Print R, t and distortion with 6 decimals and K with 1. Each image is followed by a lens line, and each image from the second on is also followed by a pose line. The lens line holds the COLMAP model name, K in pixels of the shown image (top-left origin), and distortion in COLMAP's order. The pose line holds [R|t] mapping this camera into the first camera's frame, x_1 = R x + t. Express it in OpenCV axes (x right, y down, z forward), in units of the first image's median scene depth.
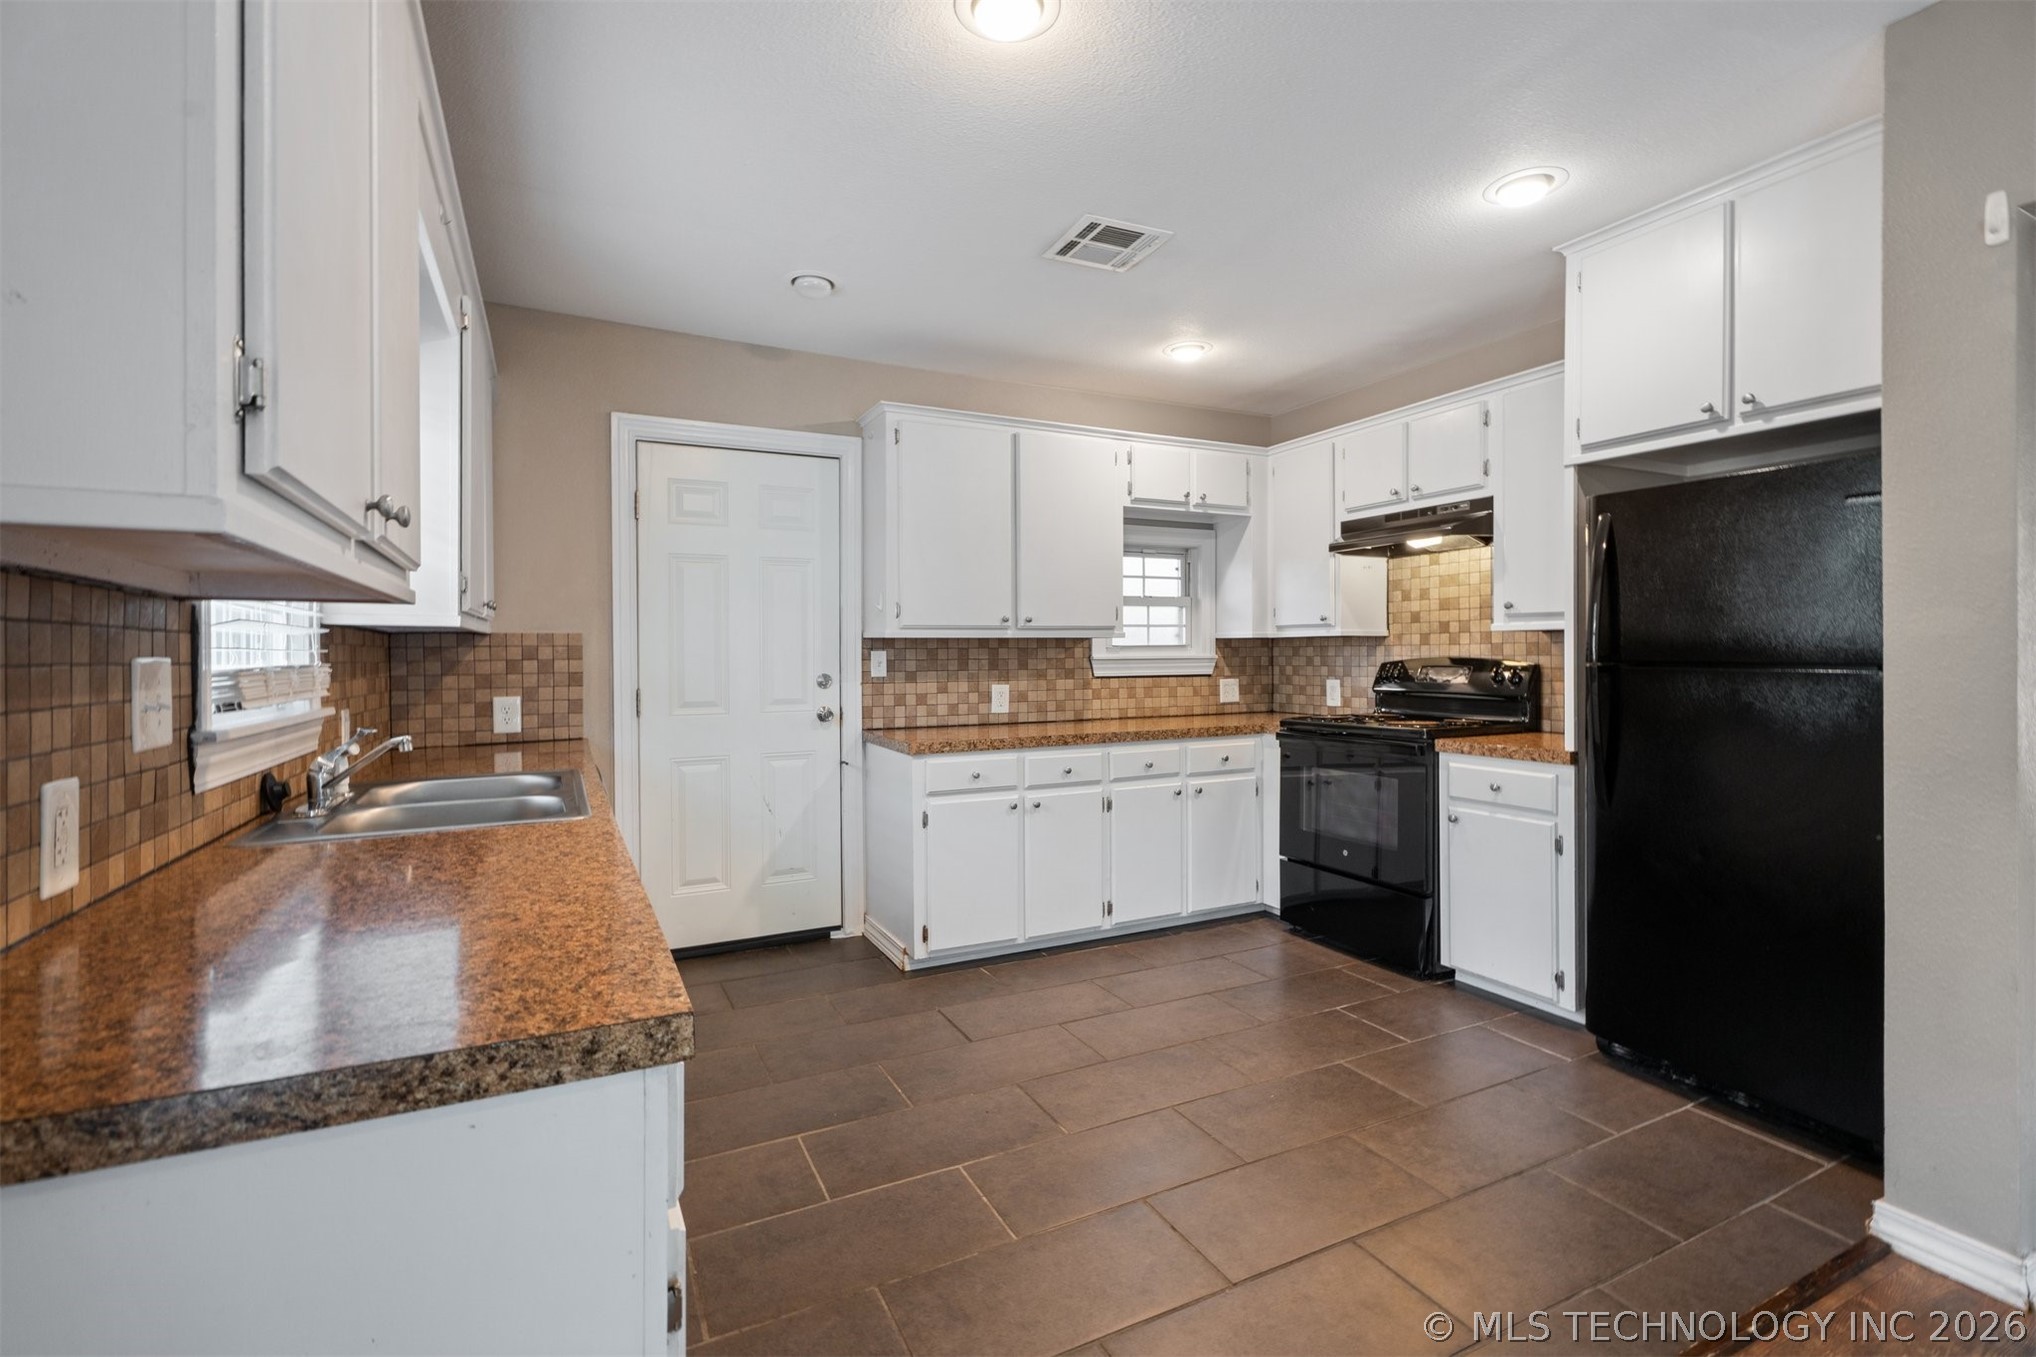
lens RADIAL K [[914.5, 0, 1014.8], [0, 914.5, 651.9], [0, 0, 1]] dist [-0.000412, 0.000134]
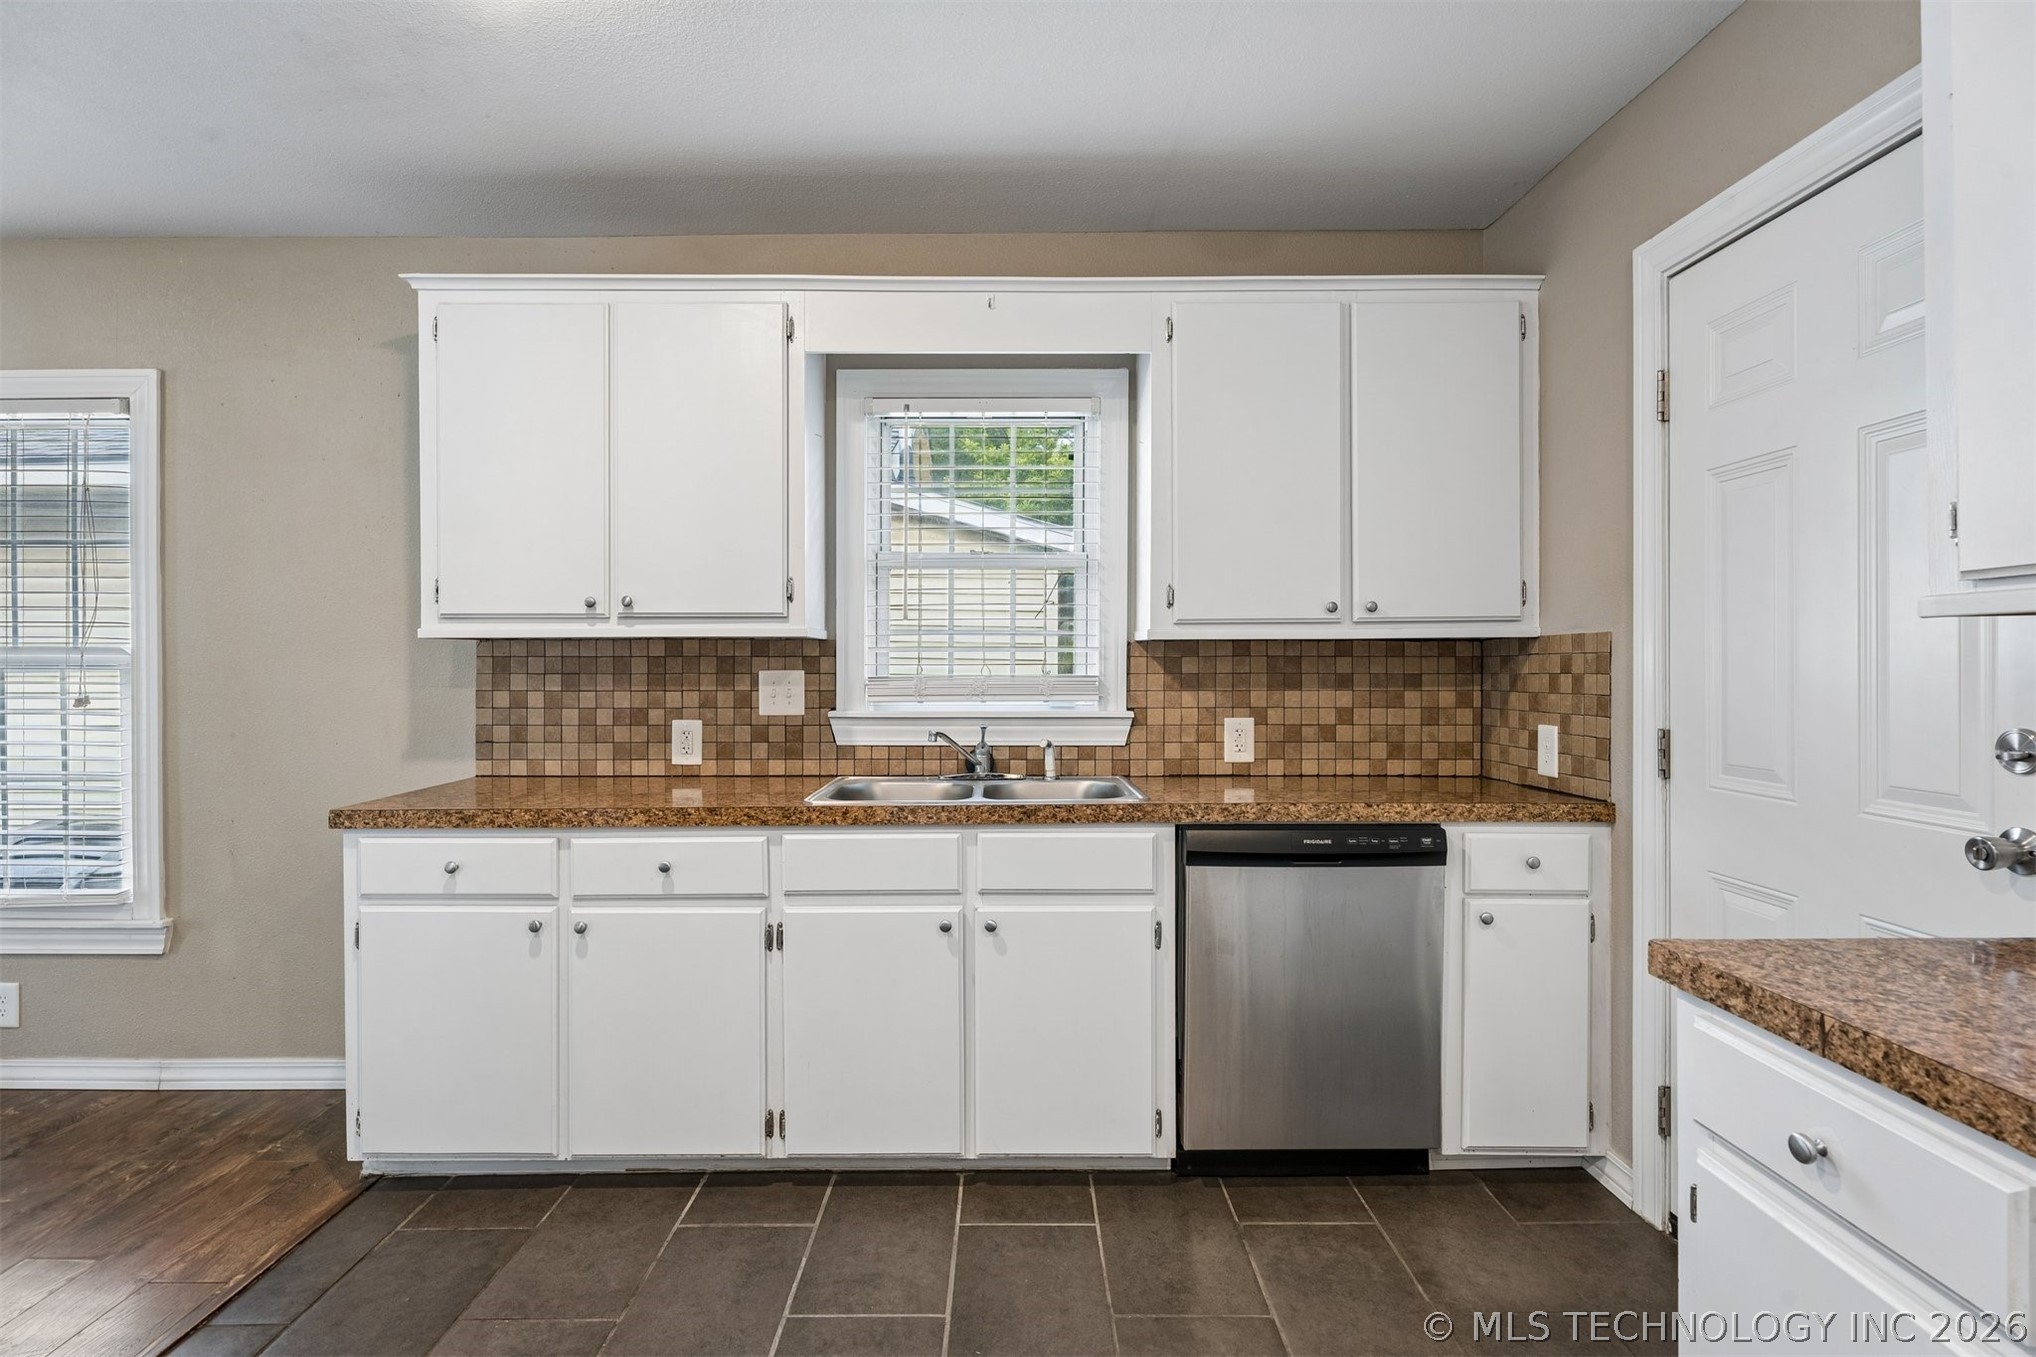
lens RADIAL K [[987.6, 0, 1009.8], [0, 987.6, 672.4], [0, 0, 1]] dist [-0.001653, -0.000343]
pose [[-0.444010, 0.014393, -0.895906, 0.258798], [0.008022, 0.999895, 0.012087, -0.003649], [0.895986, -0.001820, -0.444079, 0.796287]]
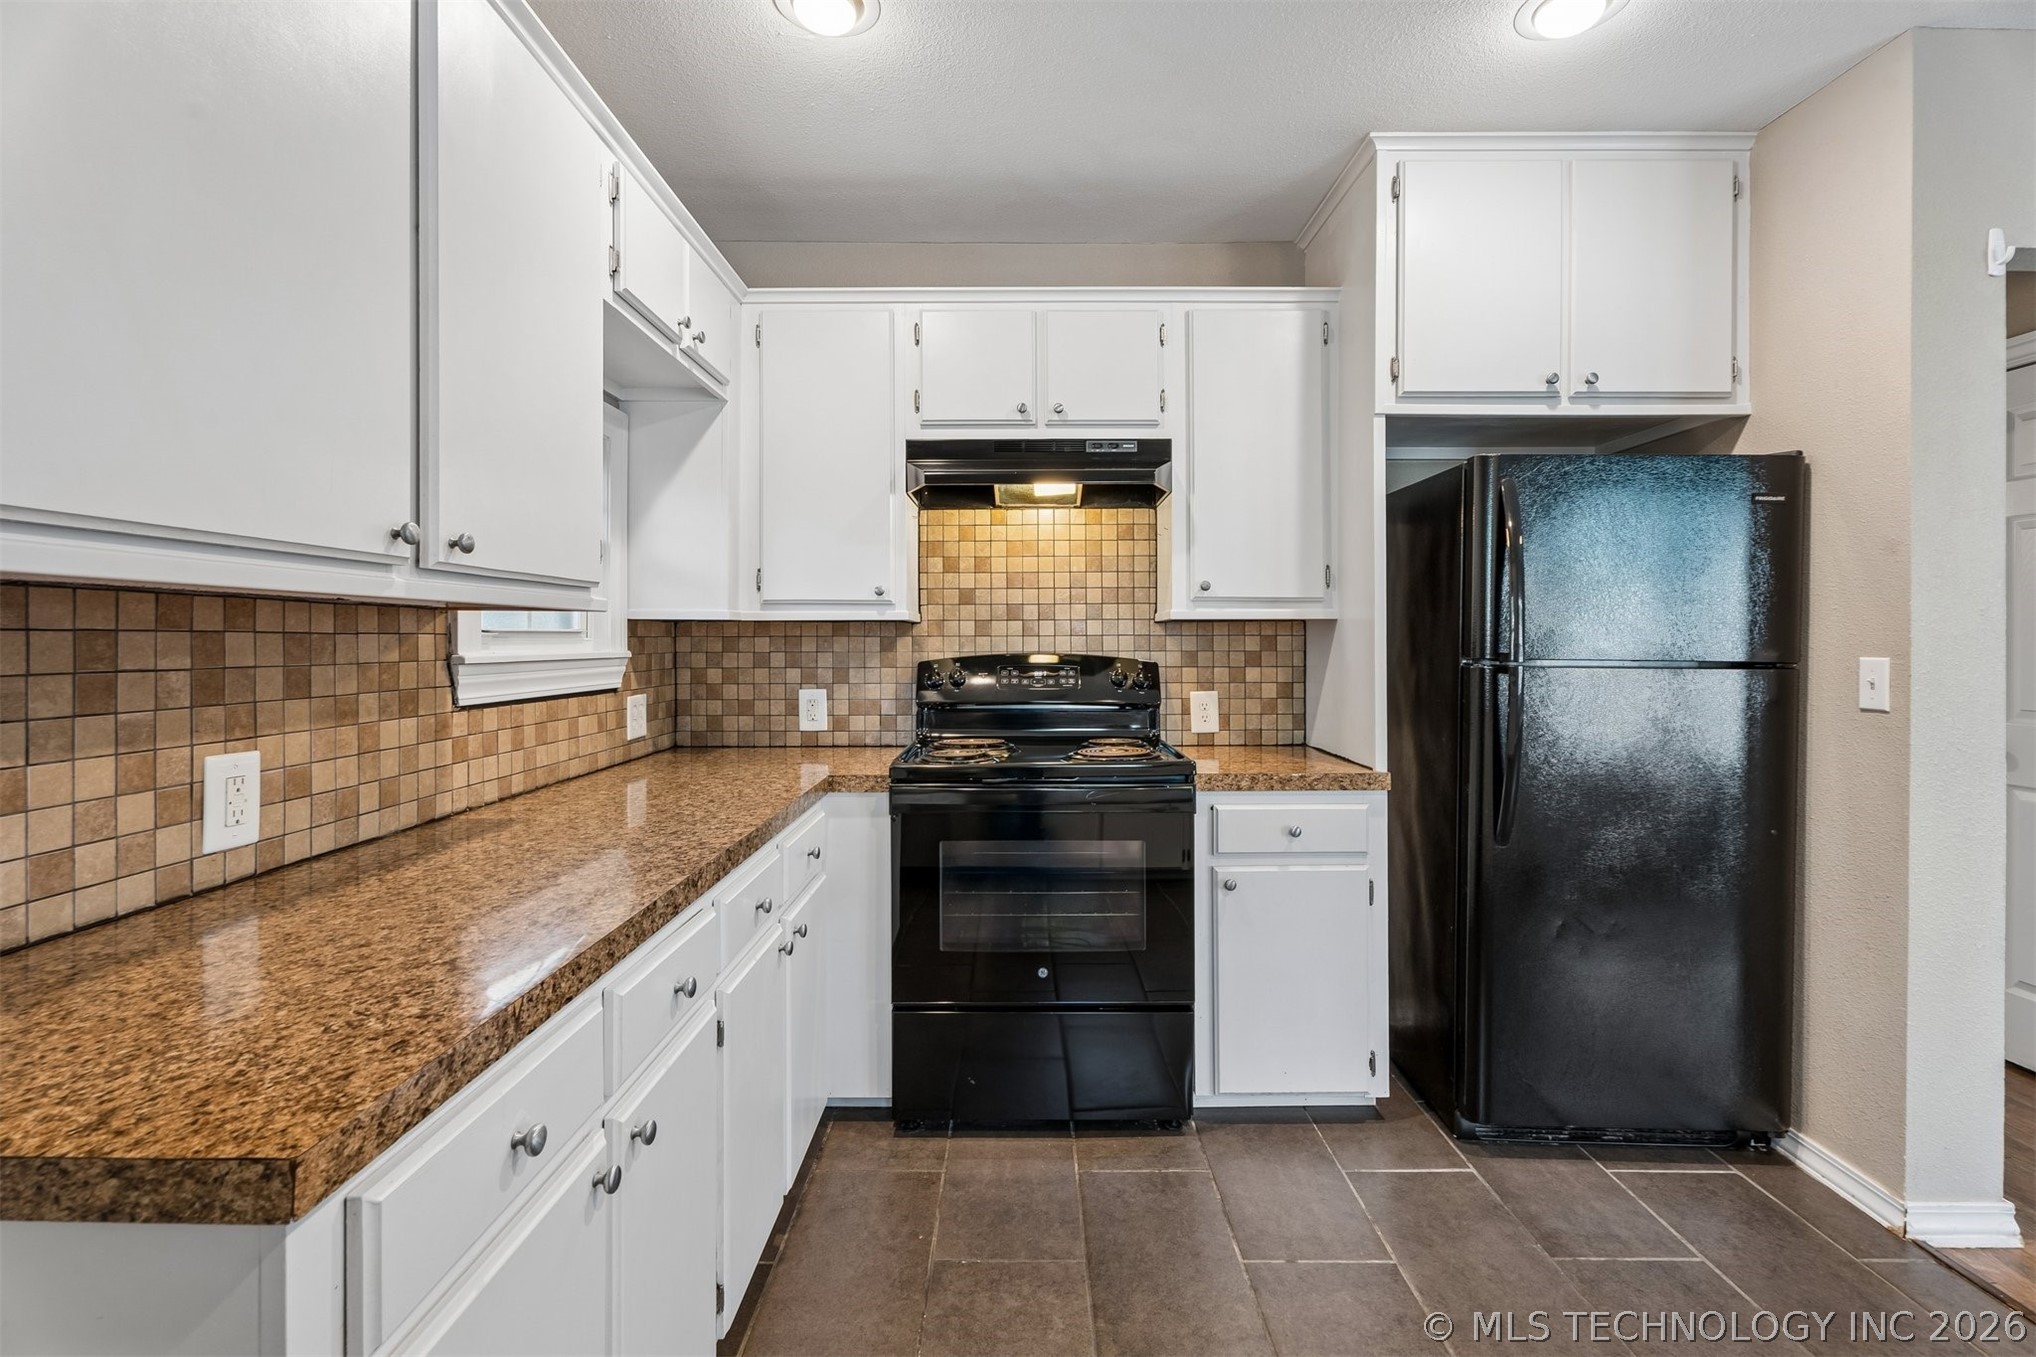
lens RADIAL K [[914.5, 0, 1014.8], [0, 914.5, 651.9], [0, 0, 1]] dist [-0.000412, 0.000134]
pose [[0.449744, -0.004866, 0.893144, -0.176745], [-0.003919, 0.999965, 0.007421, -0.000881], [-0.893149, -0.006838, 0.449709, 0.666143]]
